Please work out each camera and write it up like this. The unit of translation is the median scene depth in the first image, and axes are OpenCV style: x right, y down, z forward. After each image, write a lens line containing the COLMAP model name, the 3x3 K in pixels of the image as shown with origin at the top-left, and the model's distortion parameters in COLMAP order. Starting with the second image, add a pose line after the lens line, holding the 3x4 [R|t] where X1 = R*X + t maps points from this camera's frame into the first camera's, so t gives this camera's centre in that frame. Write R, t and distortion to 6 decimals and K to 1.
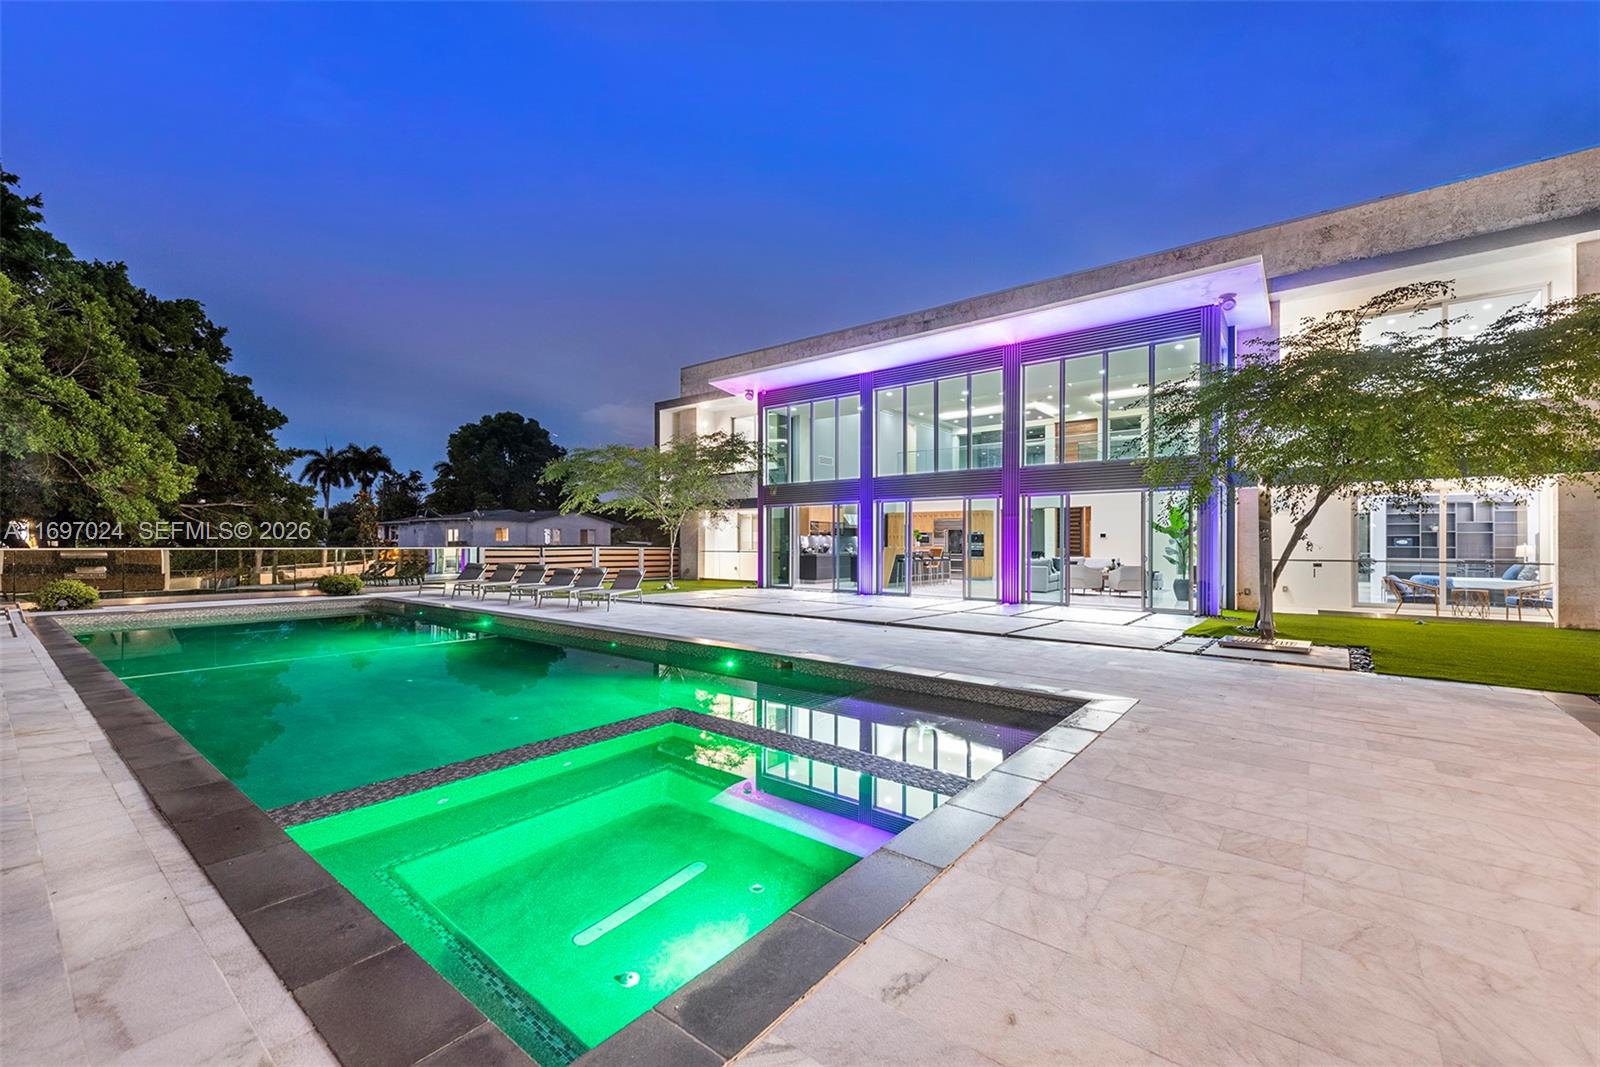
lens RADIAL K [[650.3, 0, 800.4], [0, 650.3, 540.9], [0, 0, 1]] dist [0.004029, 0.000148]
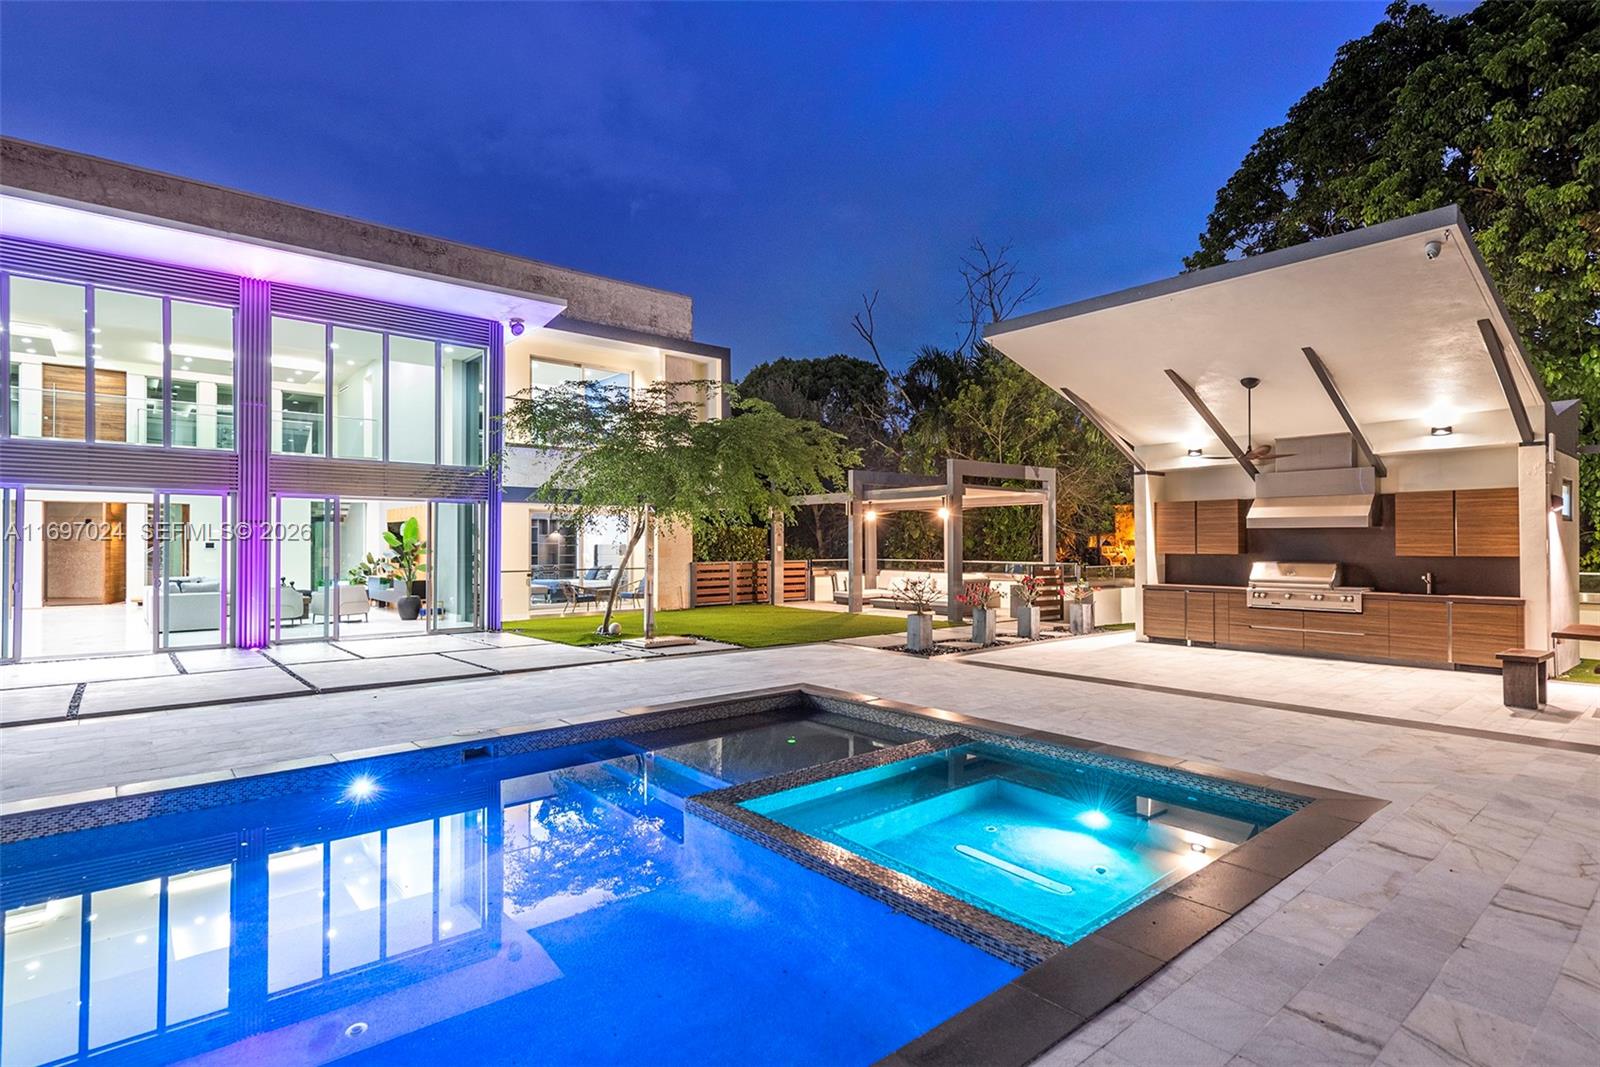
lens RADIAL K [[801.8, 0, 797.9], [0, 801.8, 534.9], [0, 0, 1]] dist [0.002141, -0.000035]
pose [[0.202003, 0.007435, 0.979357, -0.400301], [0.002264, 0.999965, -0.008059, -0.017858], [-0.979382, 0.003845, 0.201979, 0.244752]]
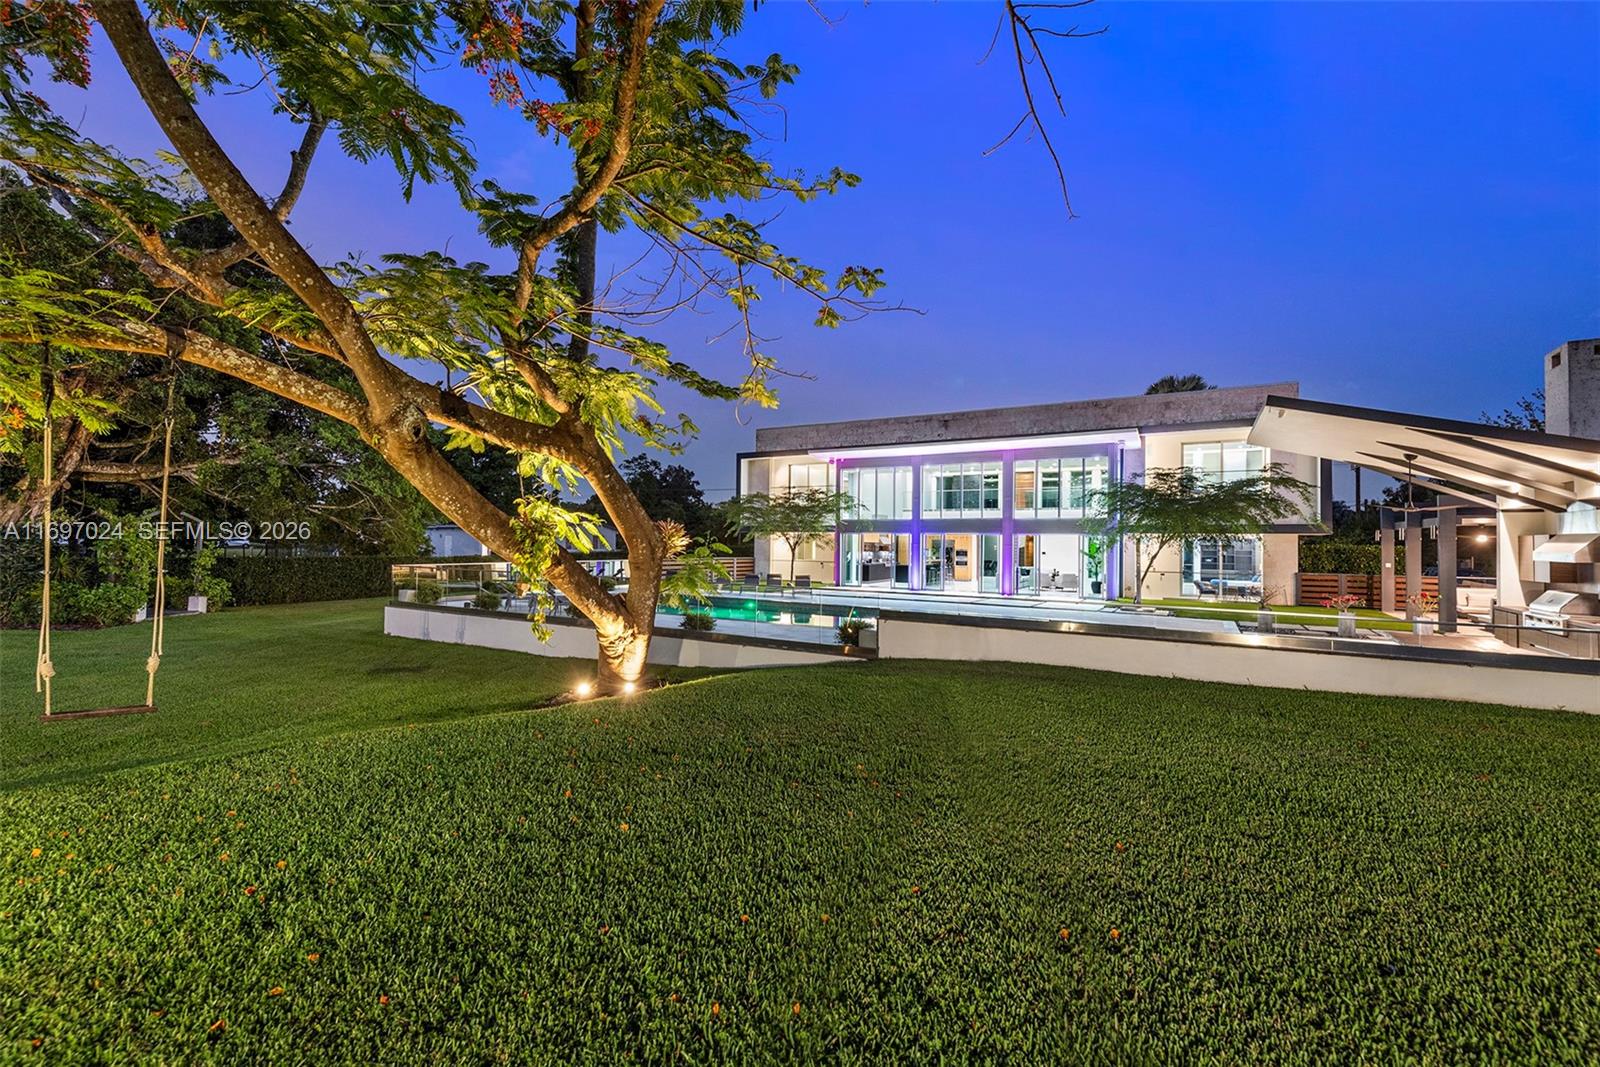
lens RADIAL K [[650.3, 0, 796.0], [0, 650.3, 531.9], [0, 0, 1]] dist [0.004029, 0.000148]
pose [[0.990526, 0.013249, 0.136682, -0.505858], [-0.011435, 0.999836, -0.014055, -0.045458], [-0.136846, 0.012359, 0.990515, -0.703805]]
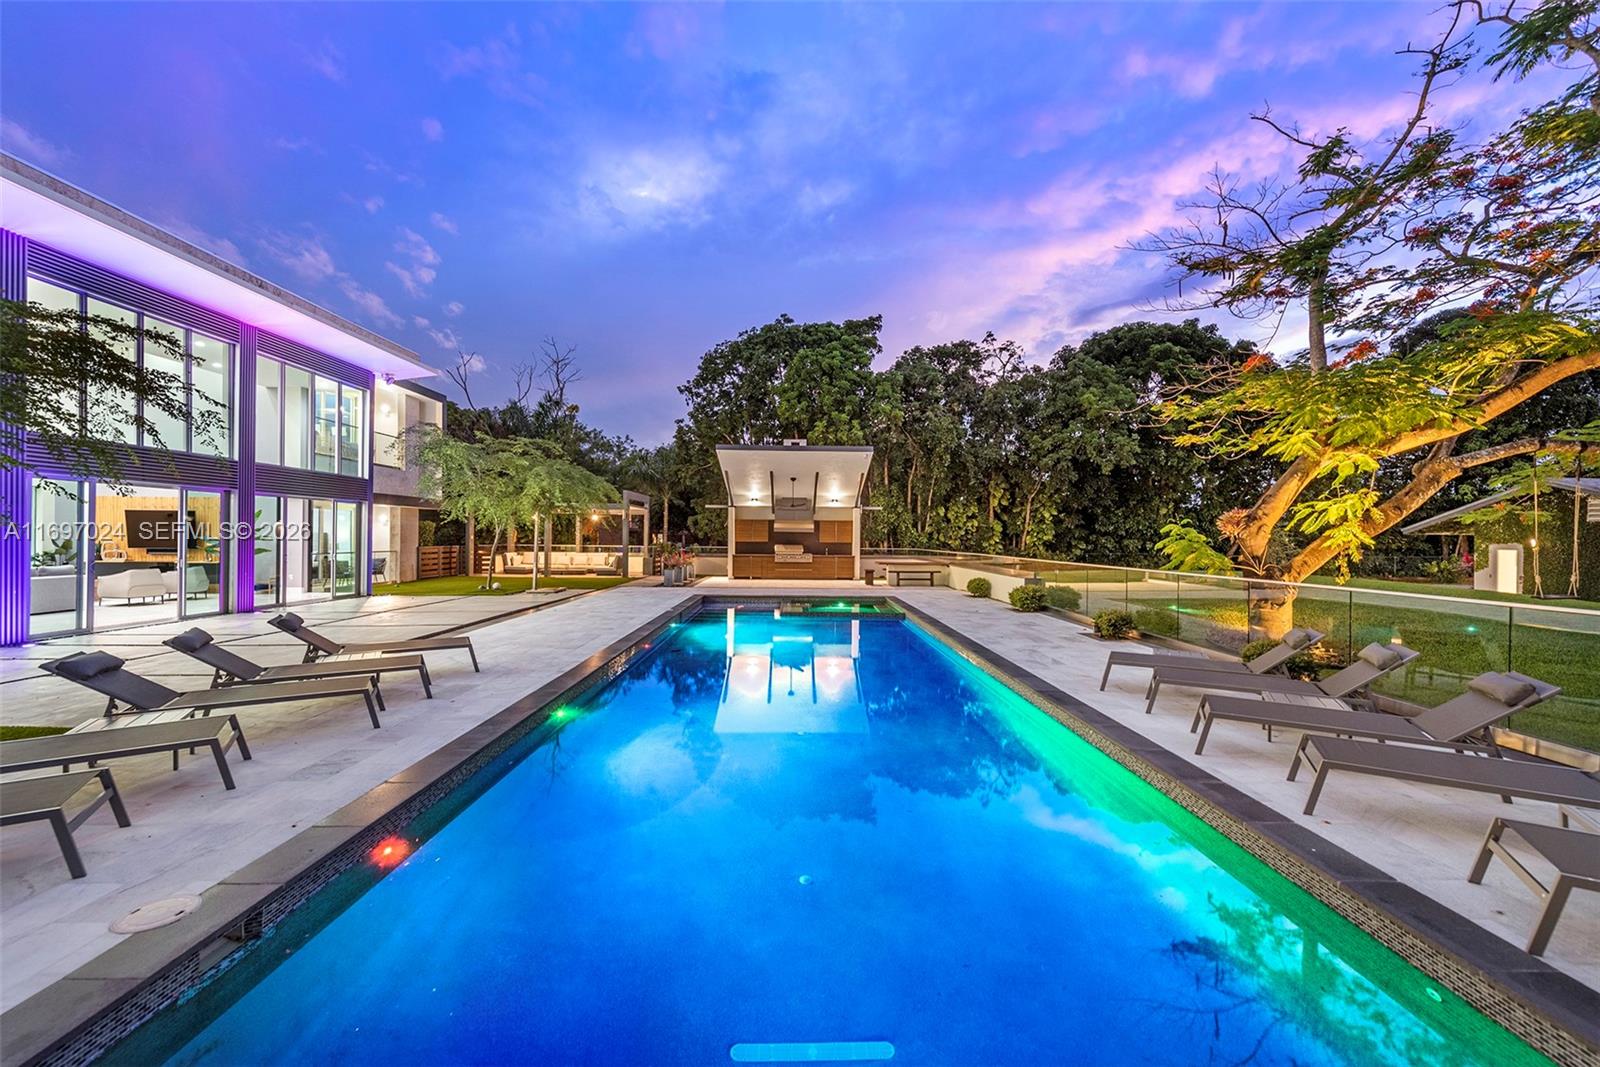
lens RADIAL K [[619.2, 0, 806.3], [0, 619.2, 536.2], [0, 0, 1]] dist [-0.000661, -0.000643]
pose [[-0.634330, -0.010071, 0.772997, -0.830053], [-0.013425, 0.999908, 0.002011, -0.022576], [-0.772946, -0.009101, -0.634407, 0.955455]]
